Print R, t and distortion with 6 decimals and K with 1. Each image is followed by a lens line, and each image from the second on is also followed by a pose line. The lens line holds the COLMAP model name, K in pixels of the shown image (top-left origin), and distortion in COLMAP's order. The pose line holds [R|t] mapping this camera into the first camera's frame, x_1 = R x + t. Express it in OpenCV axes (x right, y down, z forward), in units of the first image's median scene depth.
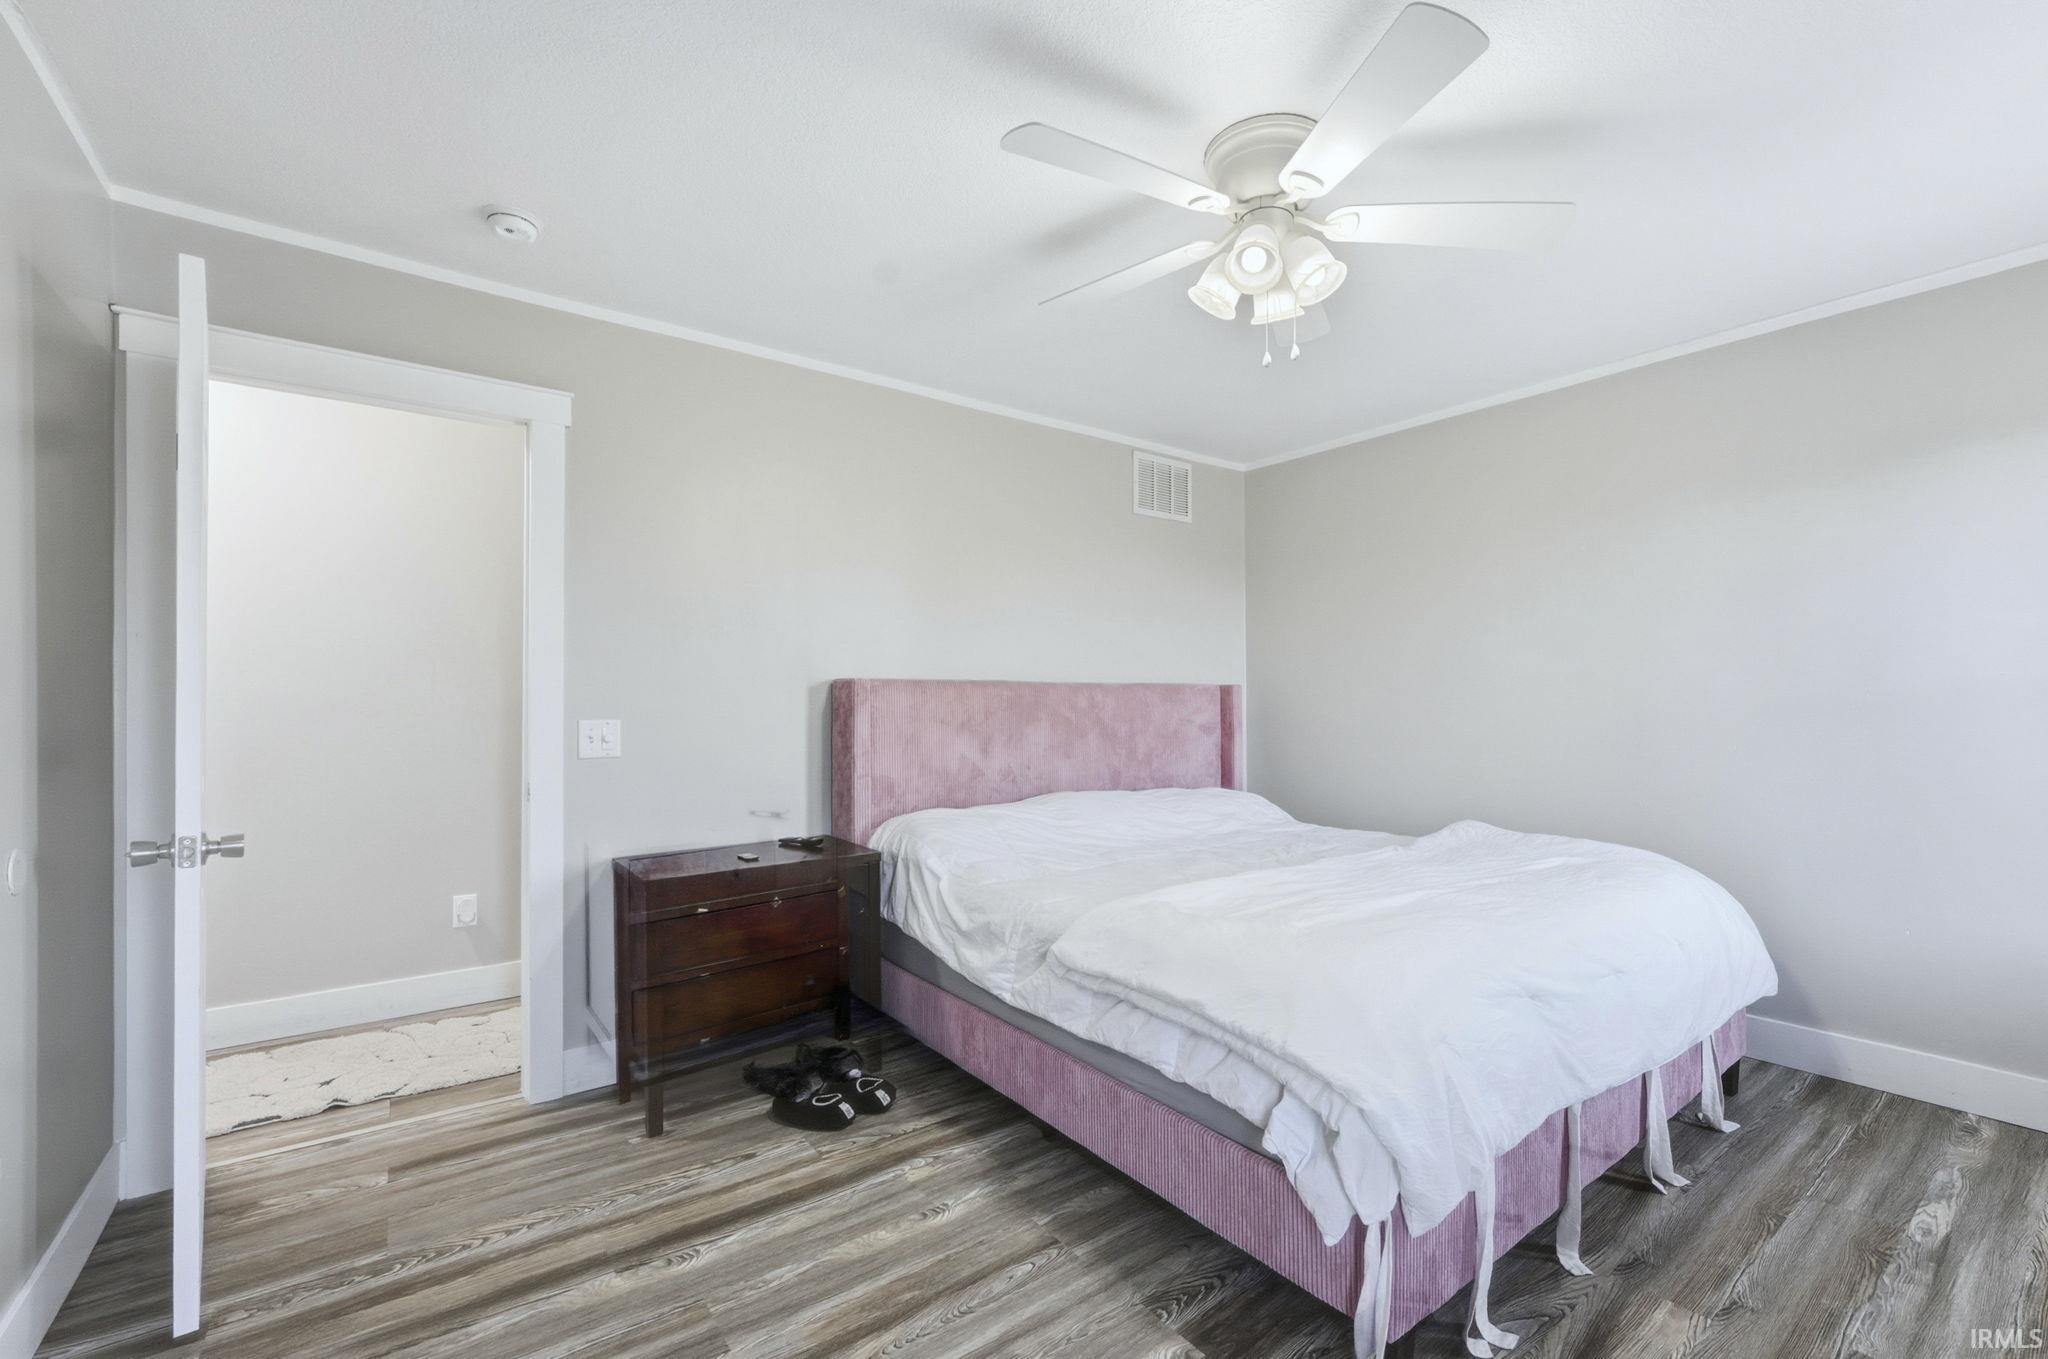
lens RADIAL K [[865.7, 0, 1030.6], [0, 865.7, 697.6], [0, 0, 1]] dist [-0.023149, -0.000026]
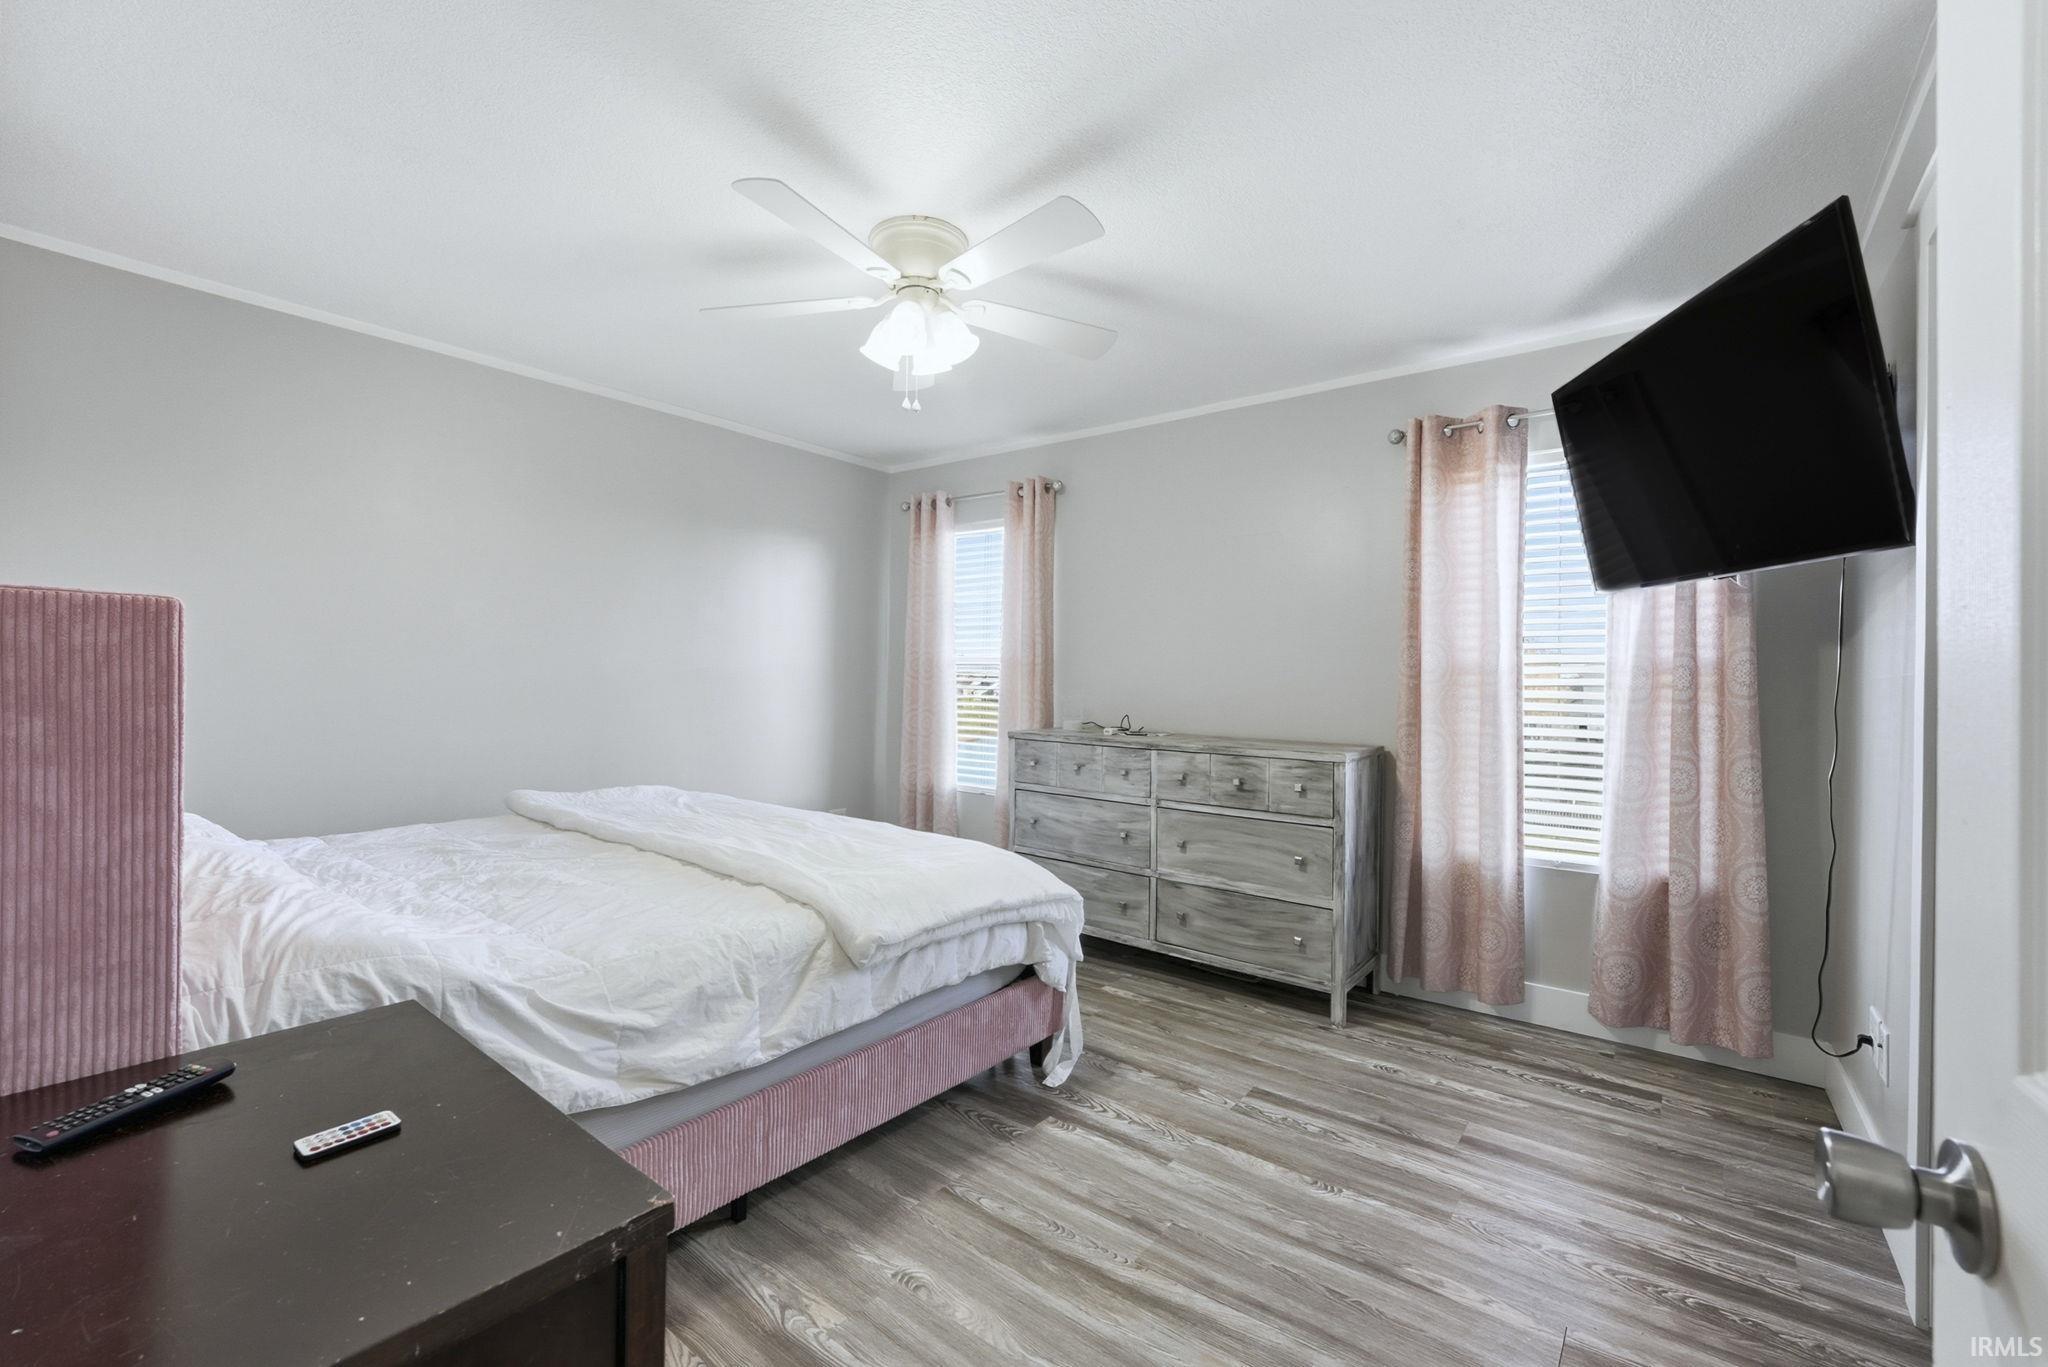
lens RADIAL K [[840.7, 0, 1024.0], [0, 840.7, 683.5], [0, 0, 1]] dist [-0.012475, 0.000296]
pose [[-0.254399, -0.001366, 0.967098, -0.972614], [-0.013506, 0.999906, -0.002141, 0.014104], [-0.967005, -0.013606, -0.254393, 1.156717]]
